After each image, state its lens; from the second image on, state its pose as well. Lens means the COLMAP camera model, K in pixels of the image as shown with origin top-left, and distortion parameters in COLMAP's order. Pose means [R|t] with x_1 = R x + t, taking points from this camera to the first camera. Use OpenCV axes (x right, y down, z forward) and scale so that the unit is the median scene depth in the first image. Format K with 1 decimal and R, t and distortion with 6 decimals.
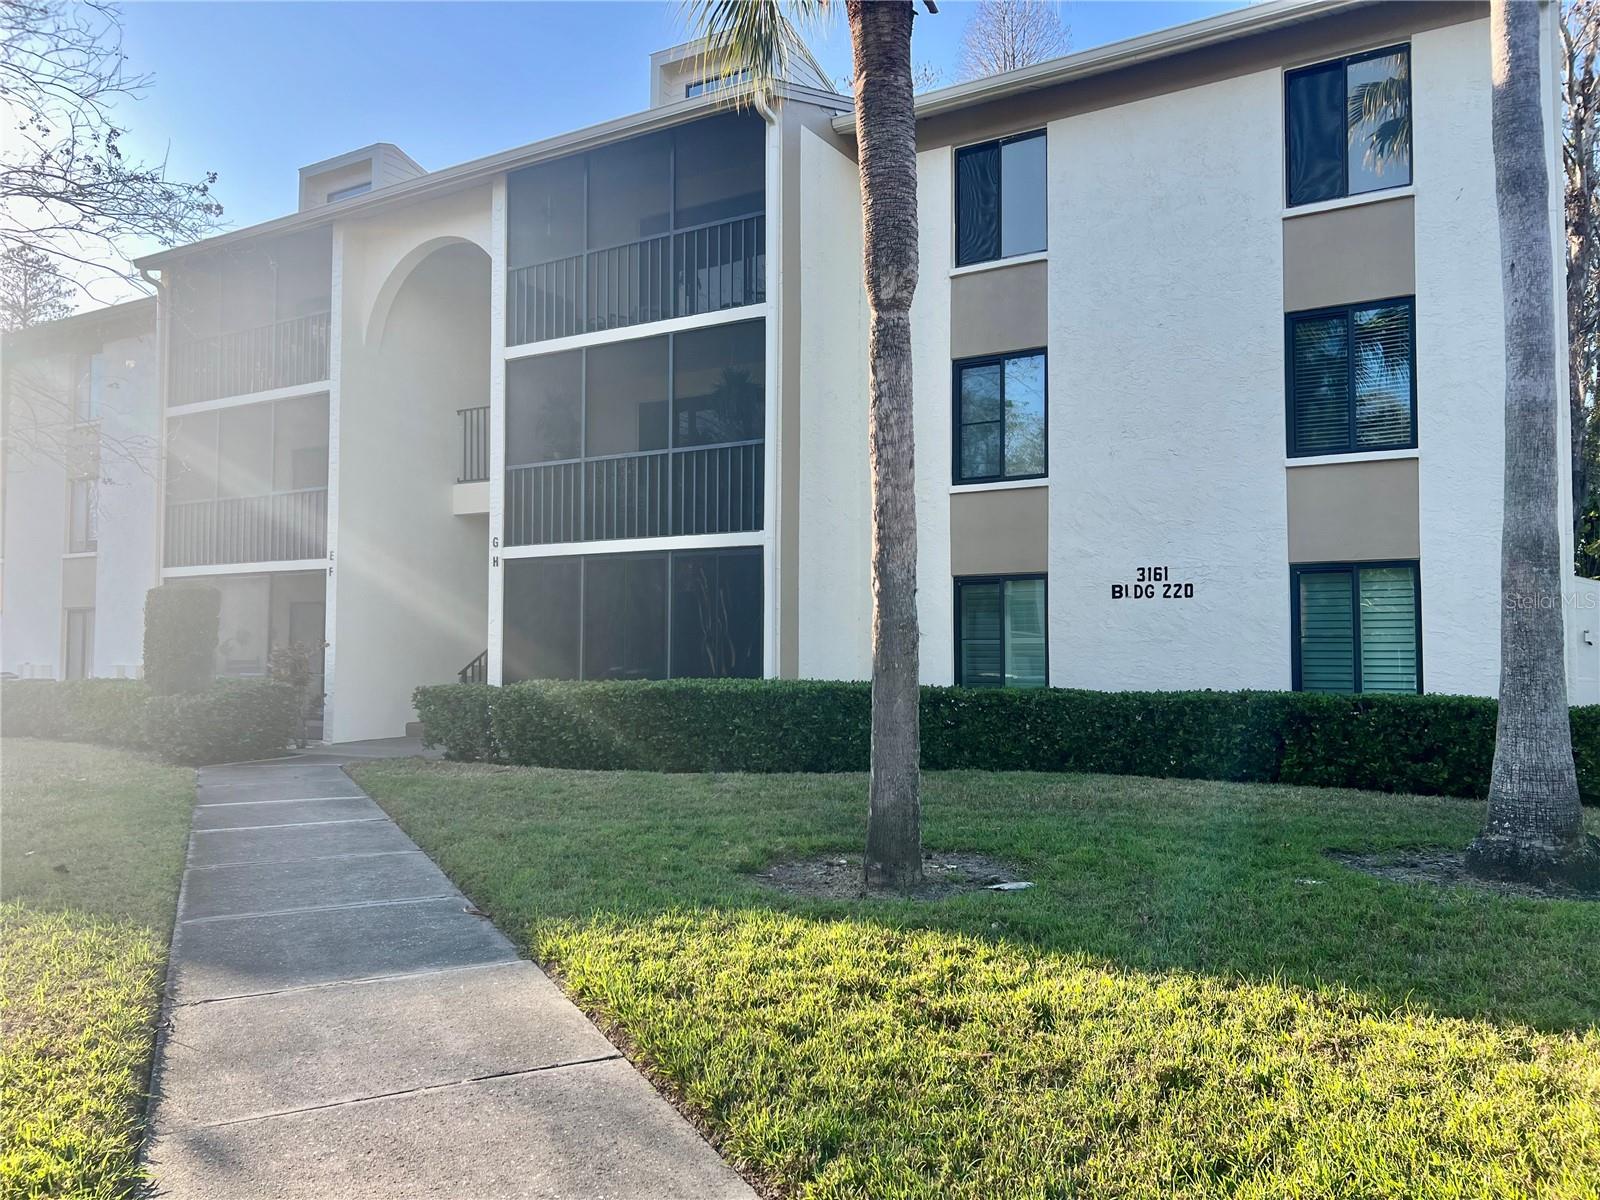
lens RADIAL K [[1203.6, 0, 808.9], [0, 1203.6, 597.7], [0, 0, 1]] dist [0.059111, -0.082439]
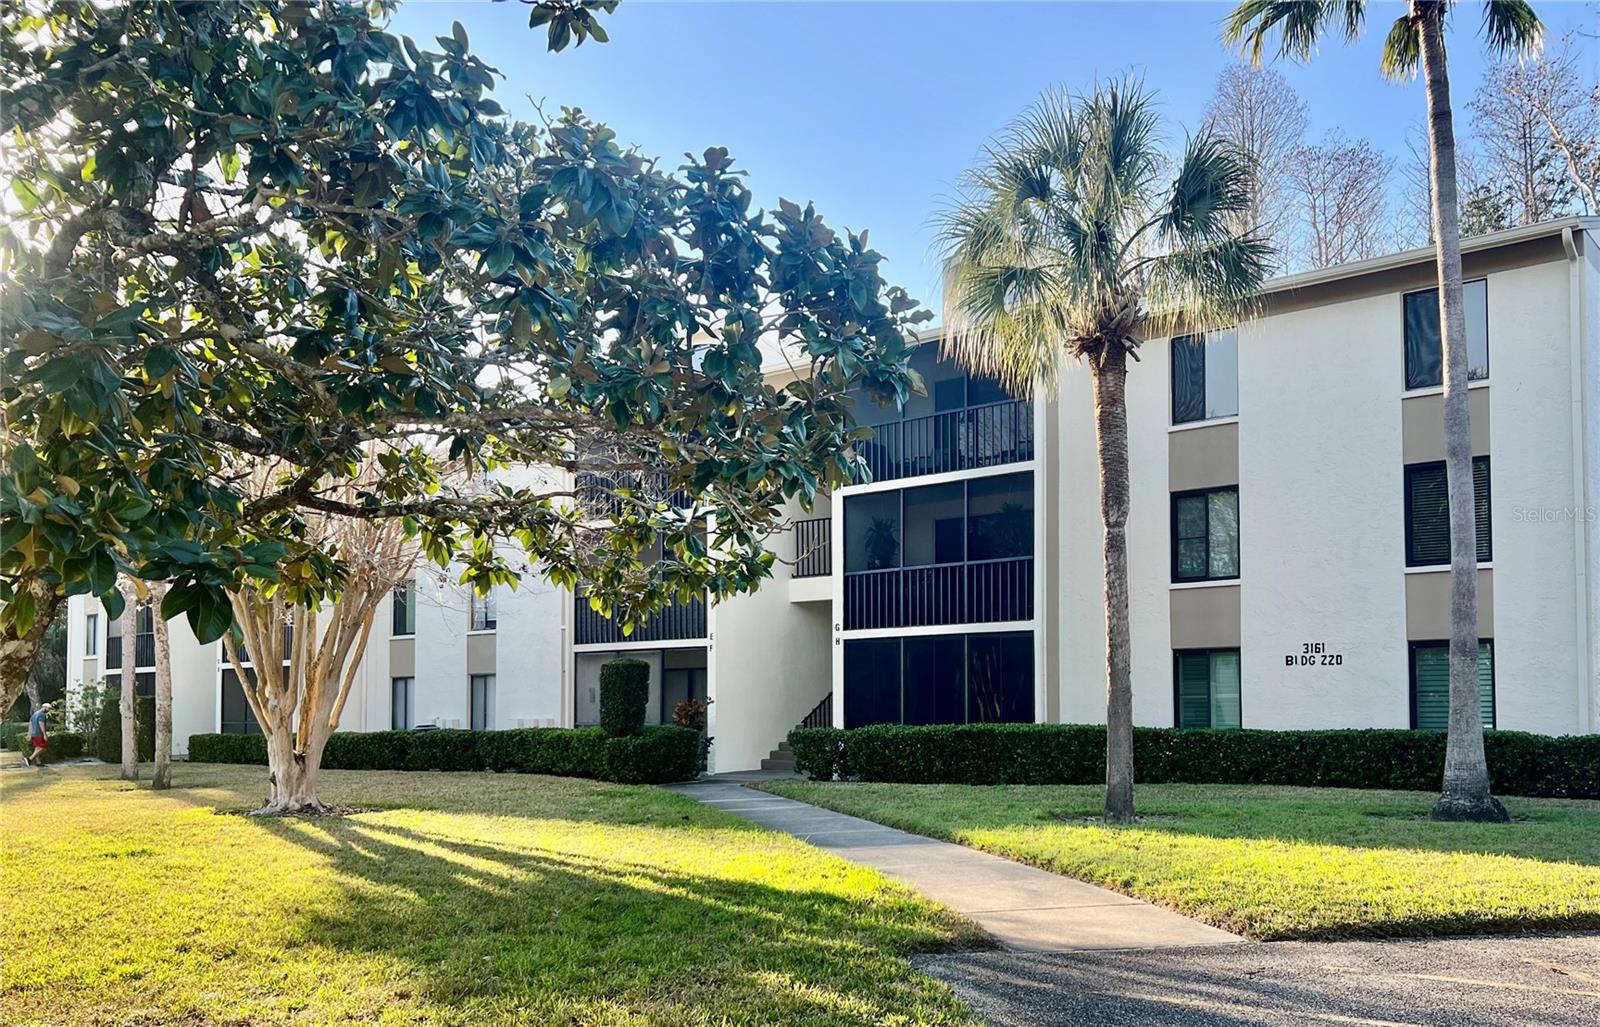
lens RADIAL K [[1358.3, 0, 865.8], [0, 1358.3, 660.5], [0, 0, 1]] dist [0.126696, -0.390945]
pose [[0.990763, -0.010990, -0.135158, -0.018584], [0.012557, 0.999863, 0.010747, -0.028958], [0.135022, -0.012345, 0.990766, -0.661934]]
